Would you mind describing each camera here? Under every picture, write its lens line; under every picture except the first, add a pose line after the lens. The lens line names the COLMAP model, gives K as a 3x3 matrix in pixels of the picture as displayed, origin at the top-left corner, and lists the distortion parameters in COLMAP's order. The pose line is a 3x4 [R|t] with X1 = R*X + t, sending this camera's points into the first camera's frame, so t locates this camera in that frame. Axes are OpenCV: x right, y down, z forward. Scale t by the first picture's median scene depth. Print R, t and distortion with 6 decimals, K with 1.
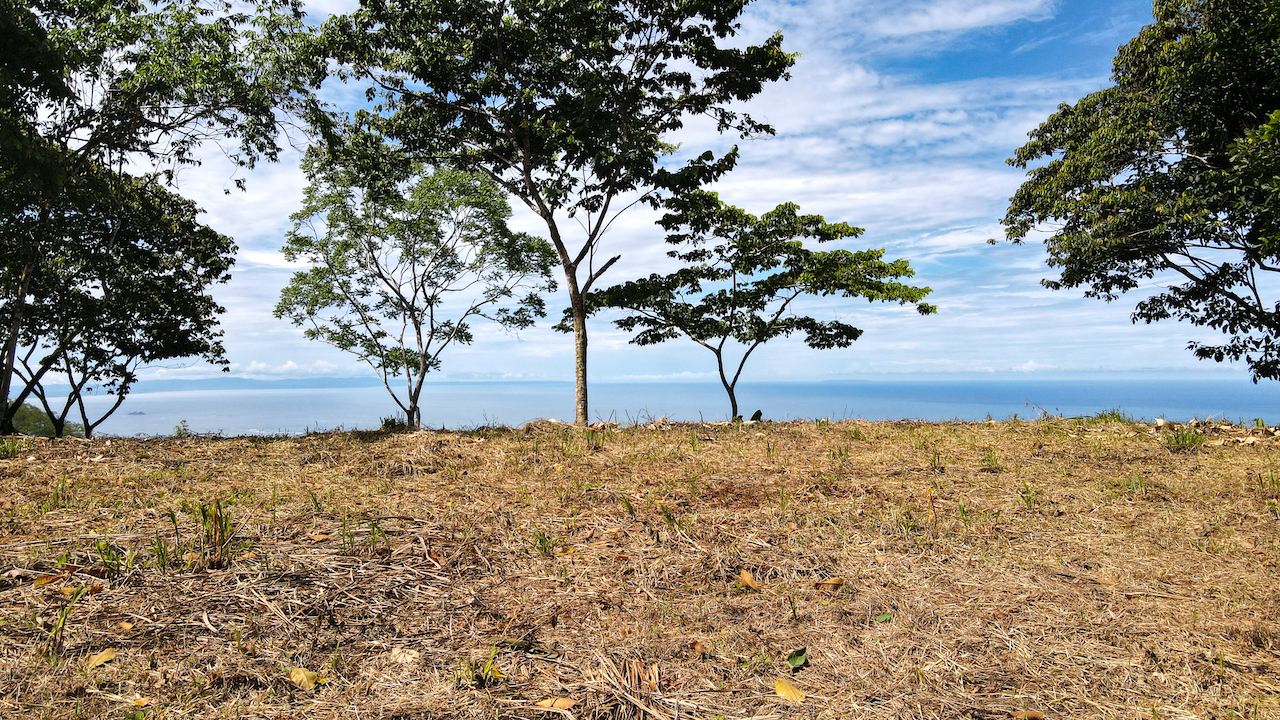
lens RADIAL K [[972.4, 0, 646.3], [0, 972.4, 349.4], [0, 0, 1]] dist [0.024082, 0.008664]
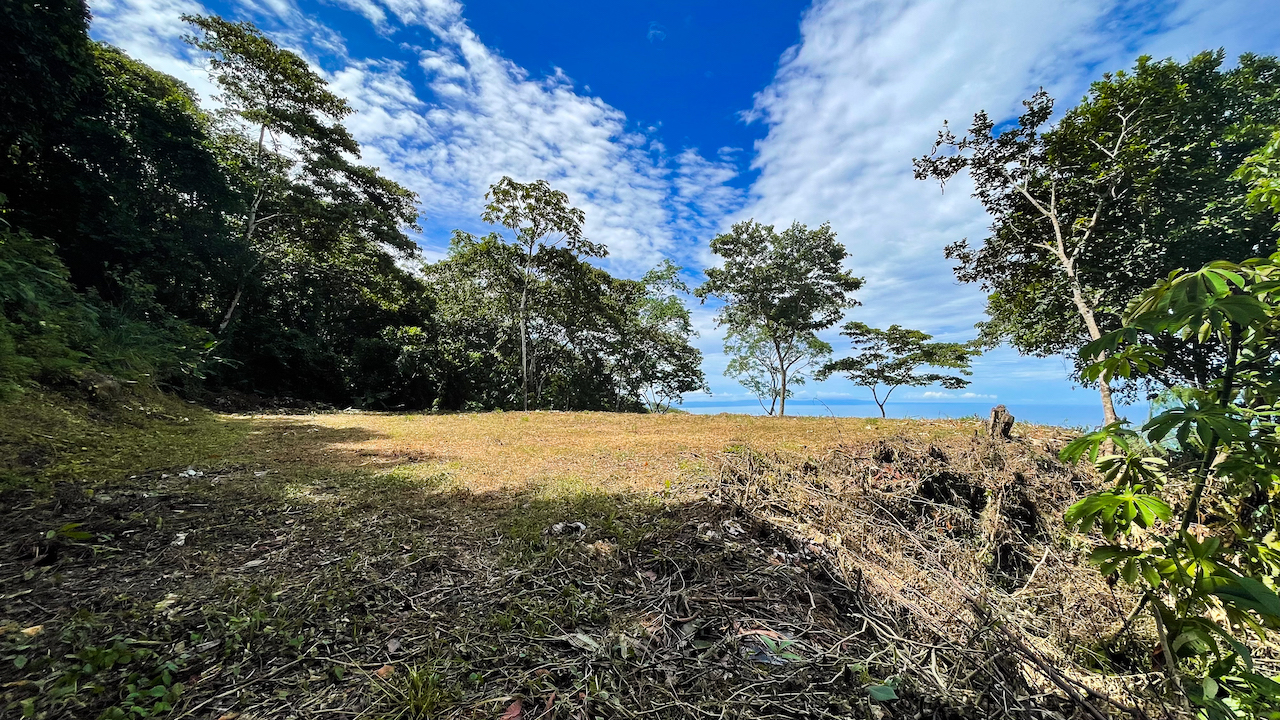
lens RADIAL K [[531.8, 0, 640.4], [0, 531.8, 369.5], [0, 0, 1]] dist [0.004136, 0.000783]
pose [[0.787997, -0.024607, -0.615188, 0.415245], [0.005588, 0.999446, -0.032820, -0.008355], [0.615654, 0.022424, 0.787697, -0.326186]]
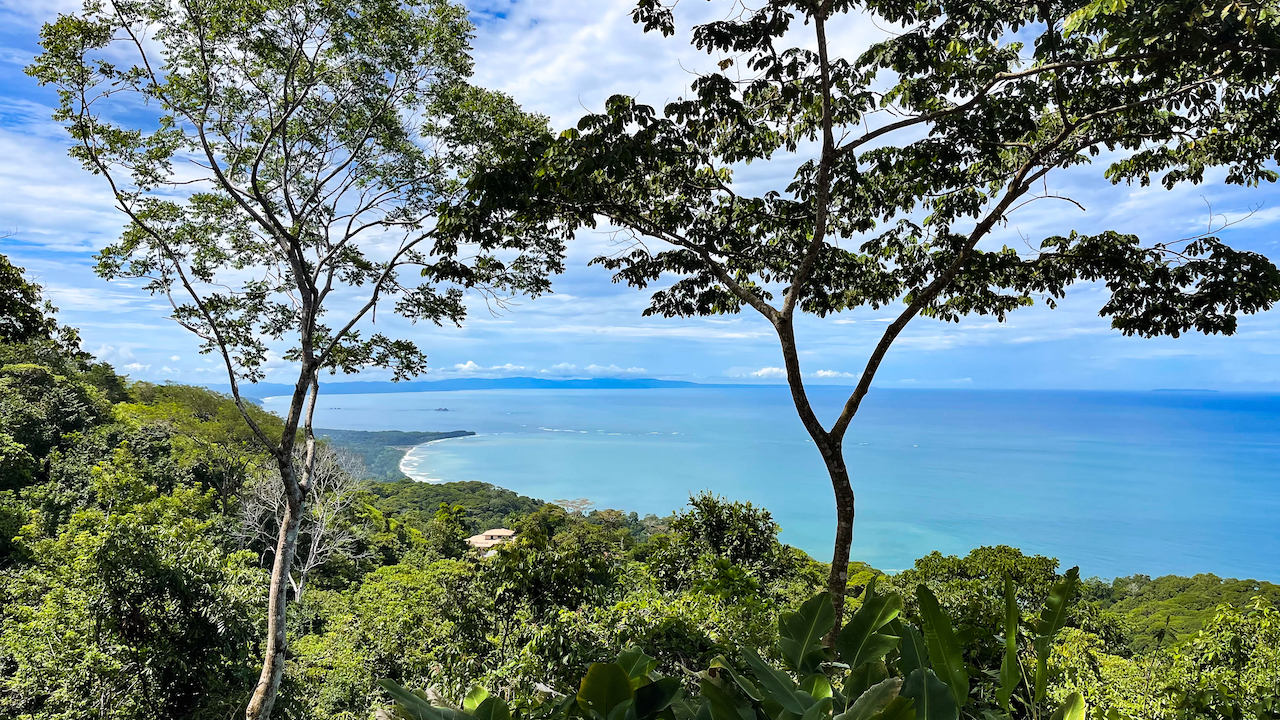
lens RADIAL K [[994.6, 0, 635.7], [0, 994.6, 367.3], [0, 0, 1]] dist [0.037956, 0.003276]
pose [[0.958322, 0.019934, -0.284994, 0.120005], [-0.016818, 0.999769, 0.013375, 0.013623], [0.285195, -0.008025, 0.958436, 0.688177]]
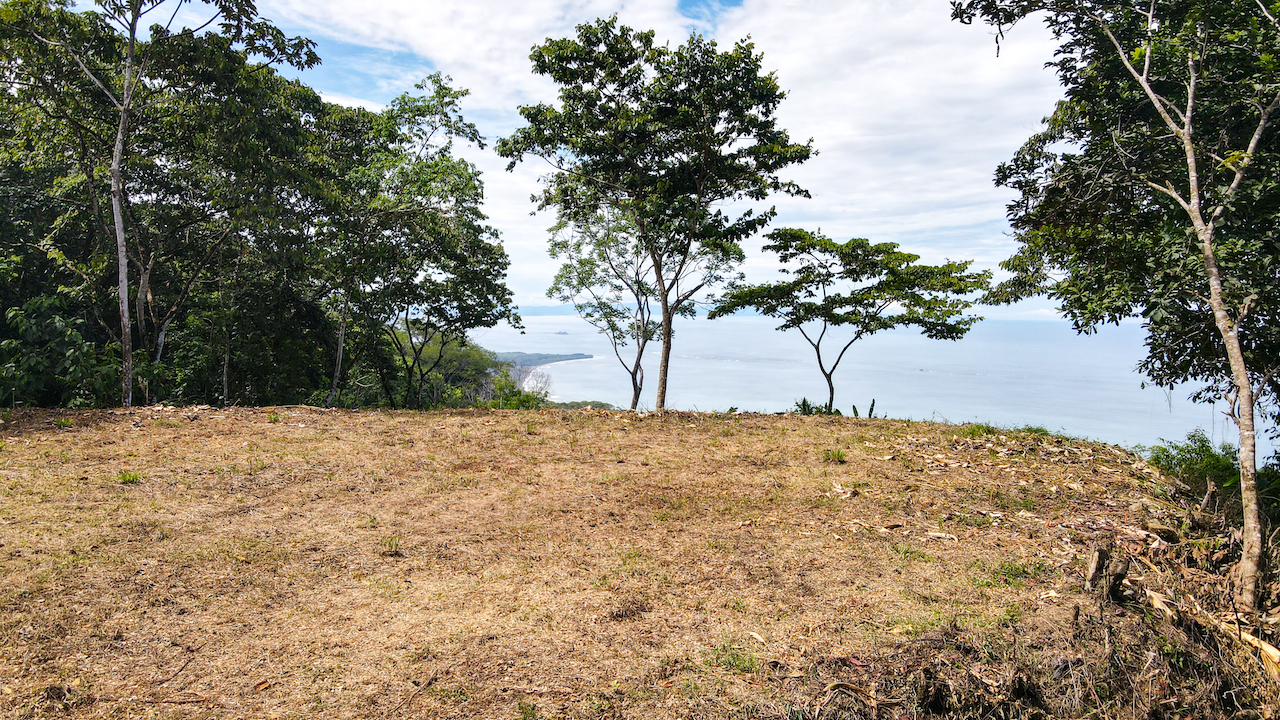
lens RADIAL K [[972.4, 0, 651.2], [0, 972.4, 368.7], [0, 0, 1]] dist [0.024082, 0.008664]
pose [[0.925152, 0.054880, -0.375609, 0.359765], [-0.021089, 0.995397, 0.093491, -0.086101], [0.379011, -0.078573, 0.922051, -0.276930]]
